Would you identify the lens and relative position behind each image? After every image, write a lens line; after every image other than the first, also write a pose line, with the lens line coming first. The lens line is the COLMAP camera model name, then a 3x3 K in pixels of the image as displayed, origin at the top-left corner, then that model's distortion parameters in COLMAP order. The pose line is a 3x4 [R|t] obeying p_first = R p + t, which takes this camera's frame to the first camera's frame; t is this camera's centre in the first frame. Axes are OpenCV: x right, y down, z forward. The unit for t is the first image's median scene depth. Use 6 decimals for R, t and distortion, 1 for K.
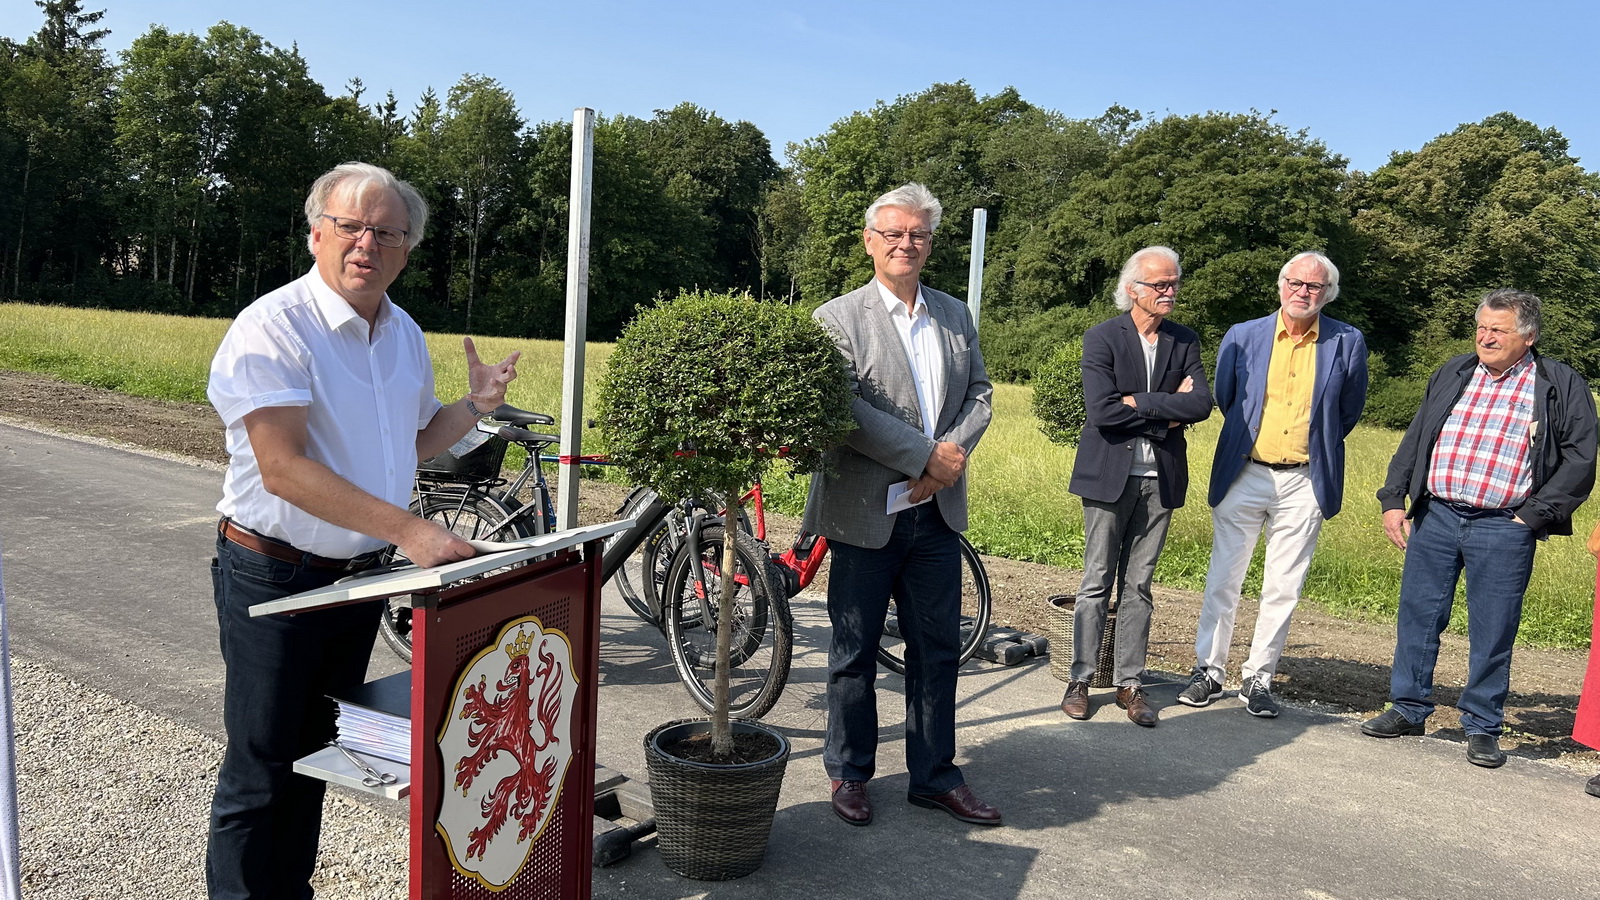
lens RADIAL K [[1212.0, 0, 784.1], [0, 1212.0, 447.1], [0, 0, 1]] dist [0.059607, -0.058926]
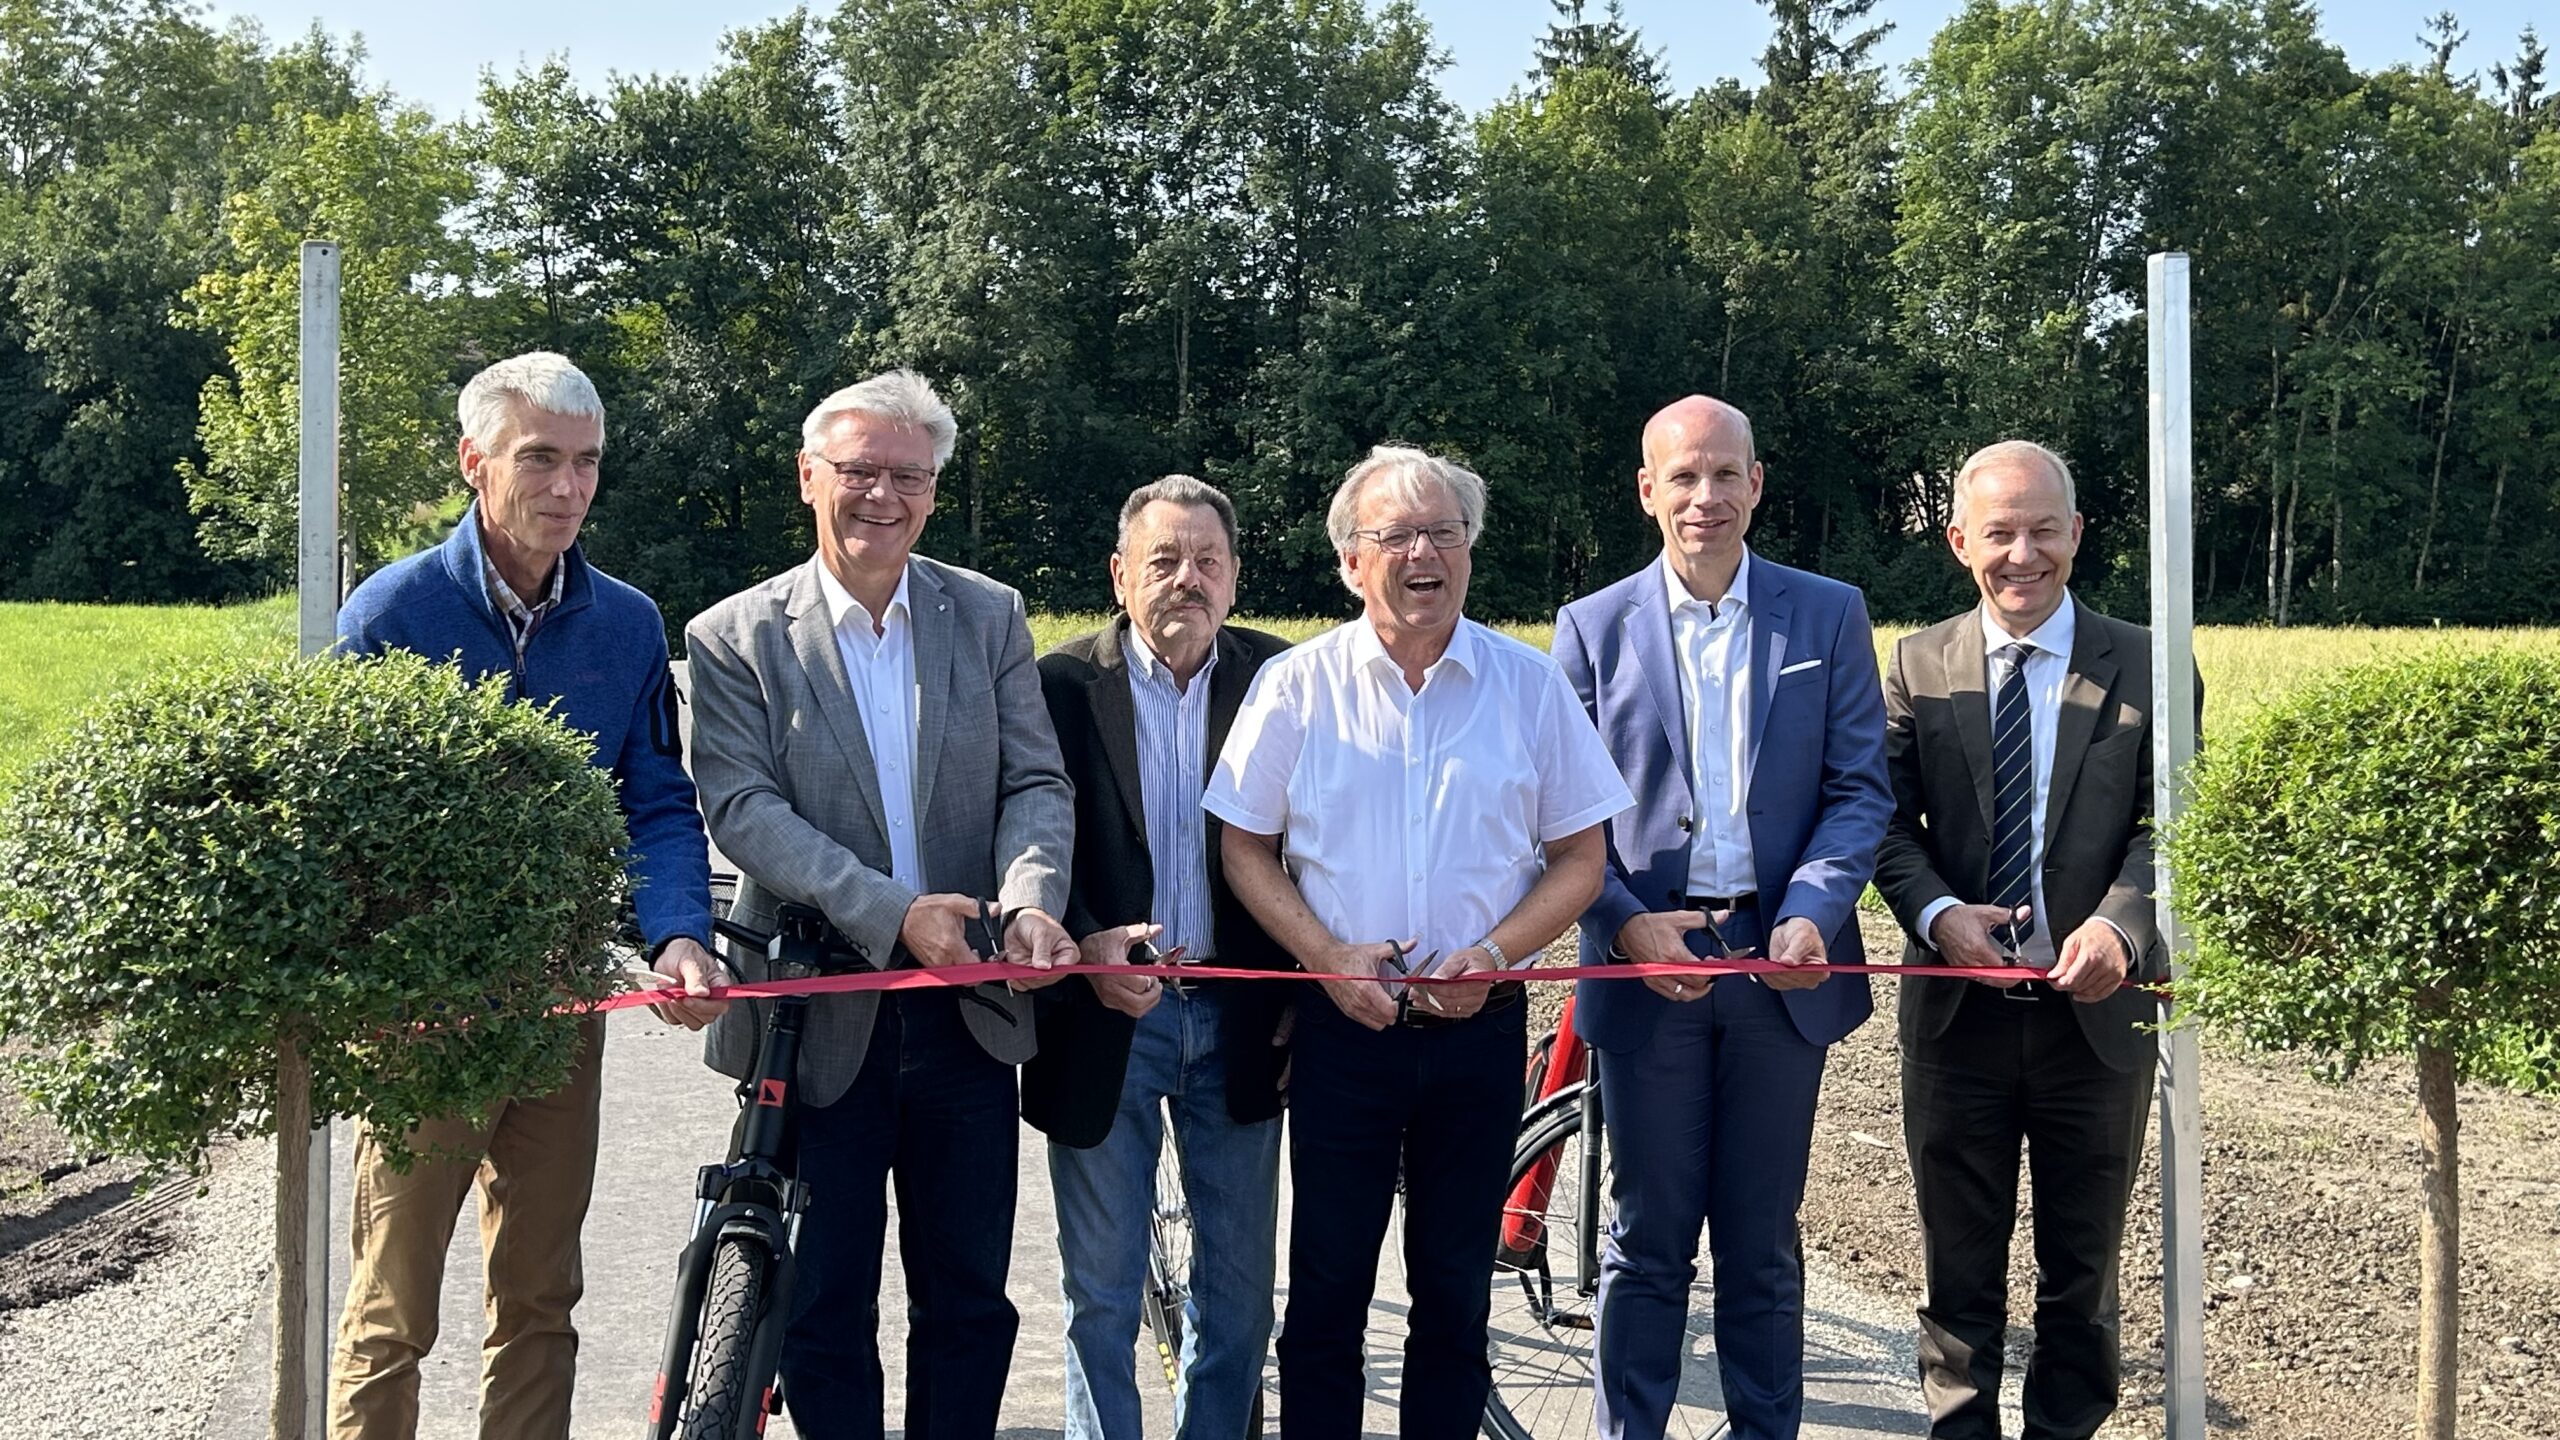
lens RADIAL K [[3028.2, 0, 1242.4], [0, 3028.2, 717.9], [0, 0, 1]] dist [0.007406, 0.000000]
pose [[0.732729, -0.041987, -0.679224, 0.573361], [-0.004350, 0.997785, -0.066372, 0.006916], [0.680507, 0.051587, 0.730924, 0.097839]]
